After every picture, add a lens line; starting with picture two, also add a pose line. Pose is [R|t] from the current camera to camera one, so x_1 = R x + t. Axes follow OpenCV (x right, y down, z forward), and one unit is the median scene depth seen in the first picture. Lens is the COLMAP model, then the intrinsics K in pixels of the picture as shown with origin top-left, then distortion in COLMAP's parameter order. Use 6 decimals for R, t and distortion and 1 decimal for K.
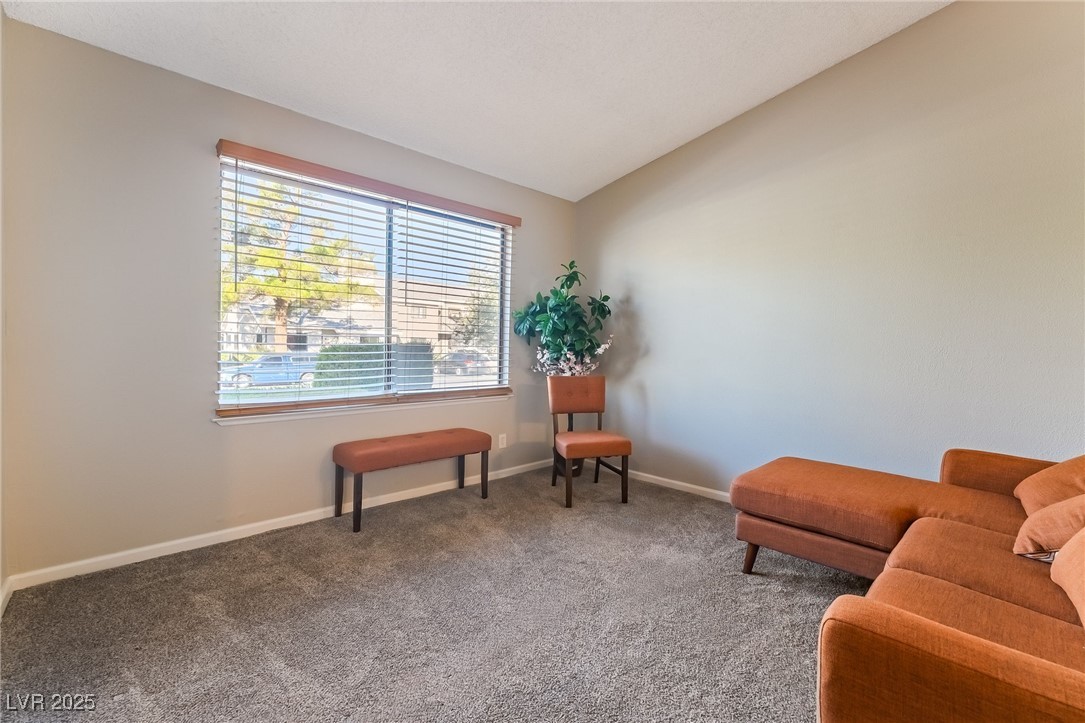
lens RADIAL K [[459.6, 0, 540.5], [0, 459.6, 365.9], [0, 0, 1]] dist [0.006685, -0.000119]
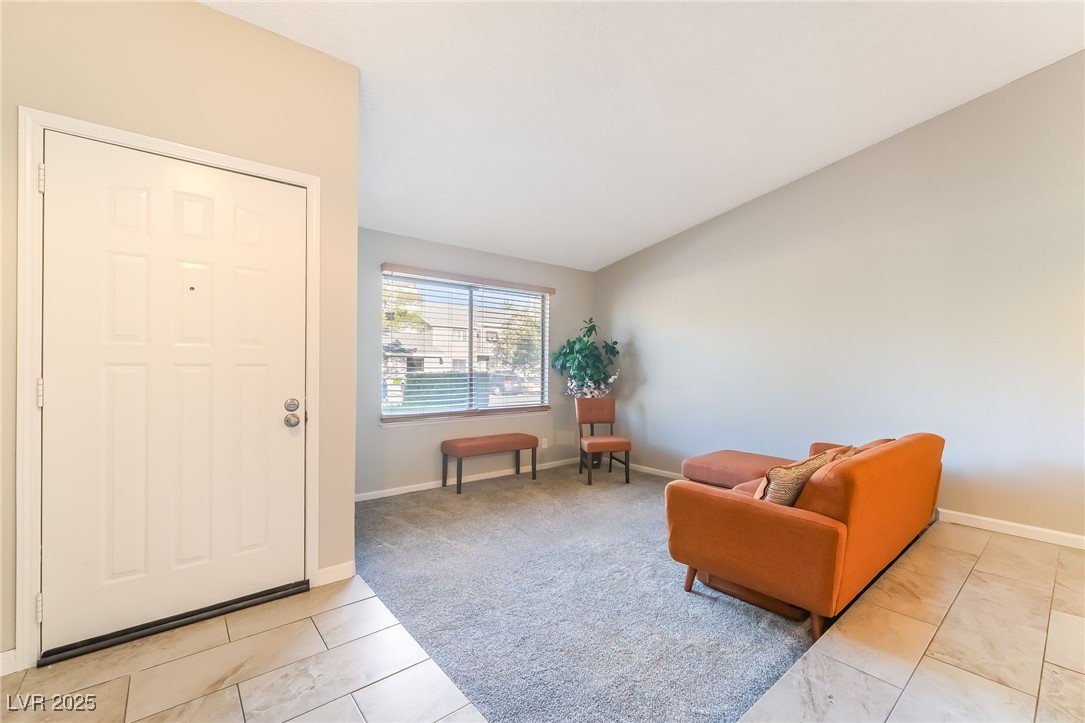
lens RADIAL K [[459.7, 0, 519.5], [0, 459.7, 330.0], [0, 0, 1]] dist [0.000845, -0.000021]
pose [[0.993194, -0.017631, -0.115130, 0.012006], [0.004001, 0.993057, -0.117563, -0.020682], [0.116404, 0.116302, 0.986369, -0.485259]]
